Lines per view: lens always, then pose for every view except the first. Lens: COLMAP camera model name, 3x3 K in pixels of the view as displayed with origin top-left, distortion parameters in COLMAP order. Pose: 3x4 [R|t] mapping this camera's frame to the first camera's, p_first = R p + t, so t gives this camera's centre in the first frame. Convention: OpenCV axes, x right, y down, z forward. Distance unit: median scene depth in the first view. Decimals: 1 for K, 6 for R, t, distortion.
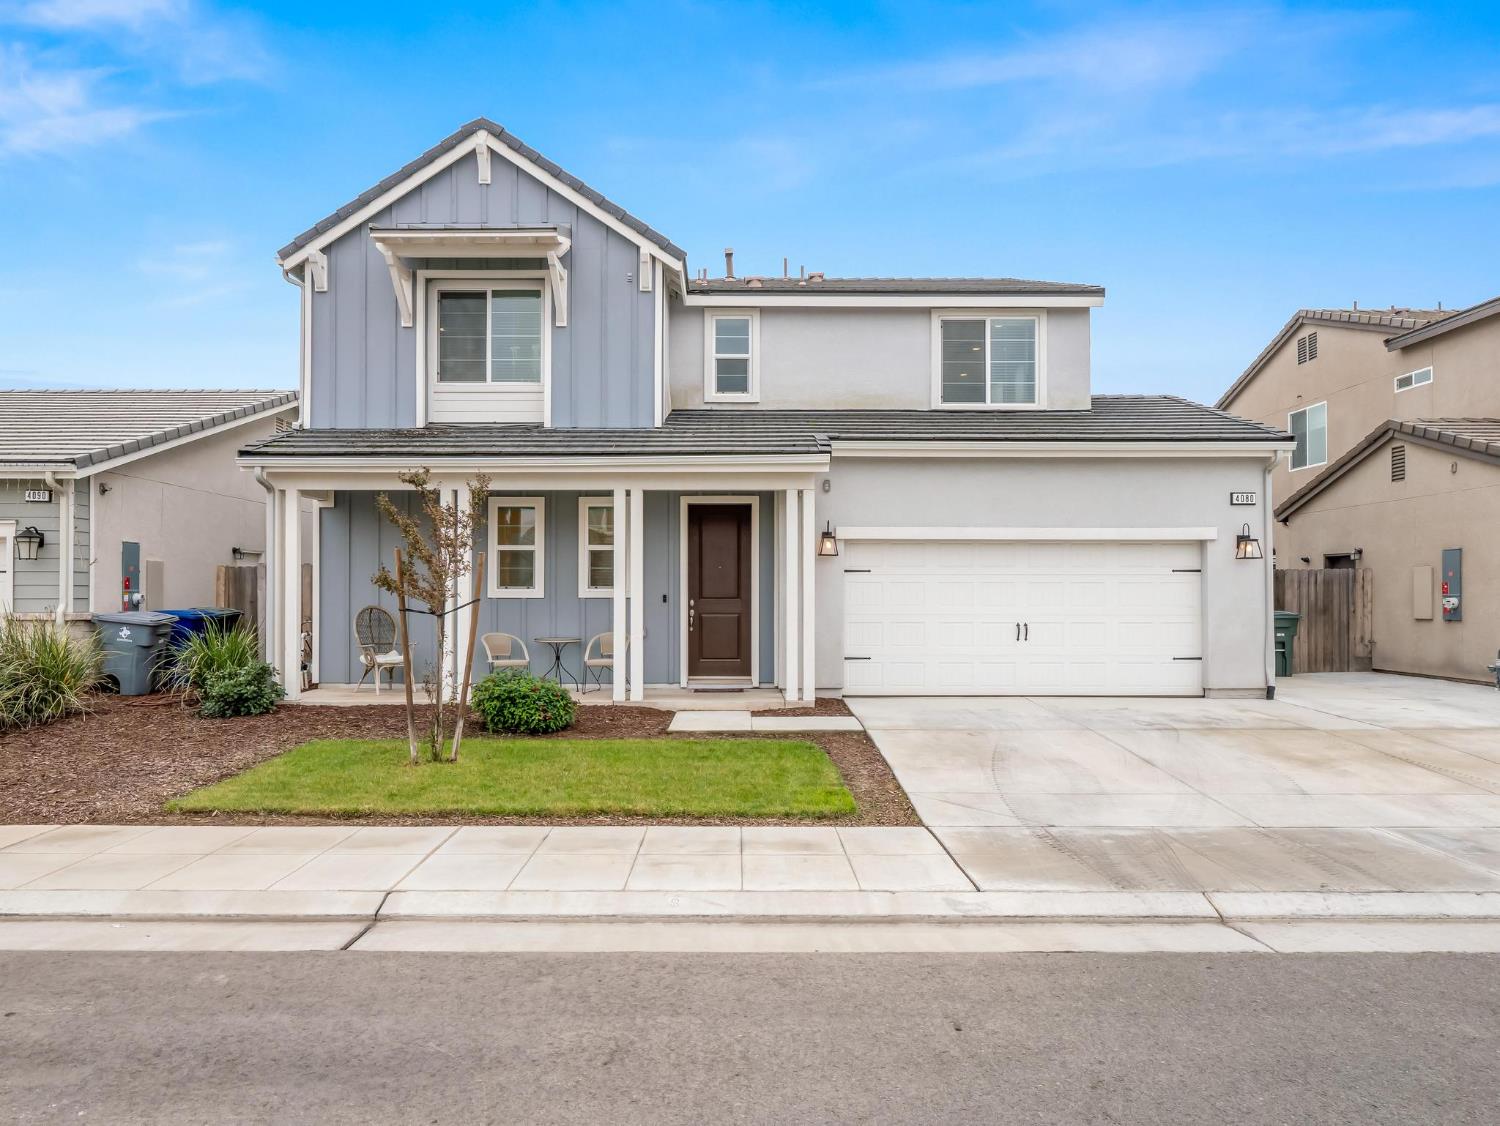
lens RADIAL K [[977.0, 0, 750.1], [0, 977.0, 593.9], [0, 0, 1]] dist [-0.002173, -0.001813]
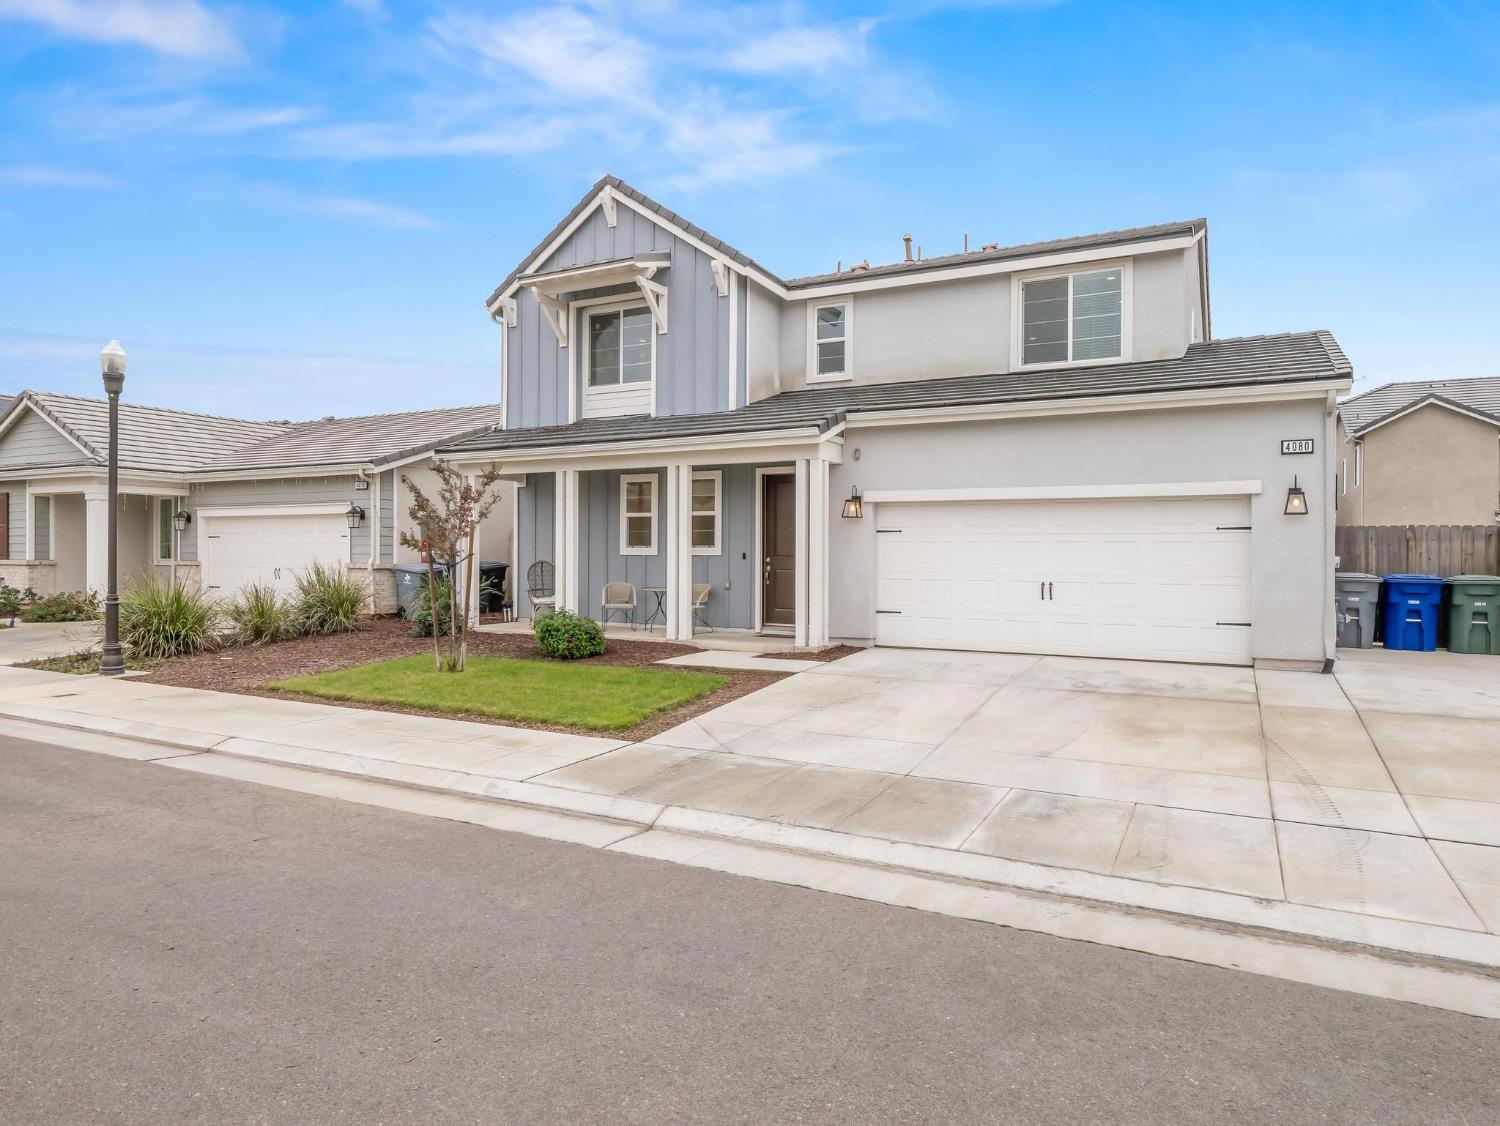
lens RADIAL K [[908.7, 0, 750.0], [0, 908.7, 563.0], [0, 0, 1]] dist [-0.000228, -0.000257]
pose [[0.887601, 0.008308, -0.460538, 0.434847], [-0.003901, 0.999937, 0.010521, 0.001628], [0.460596, -0.007542, 0.887578, 0.034648]]
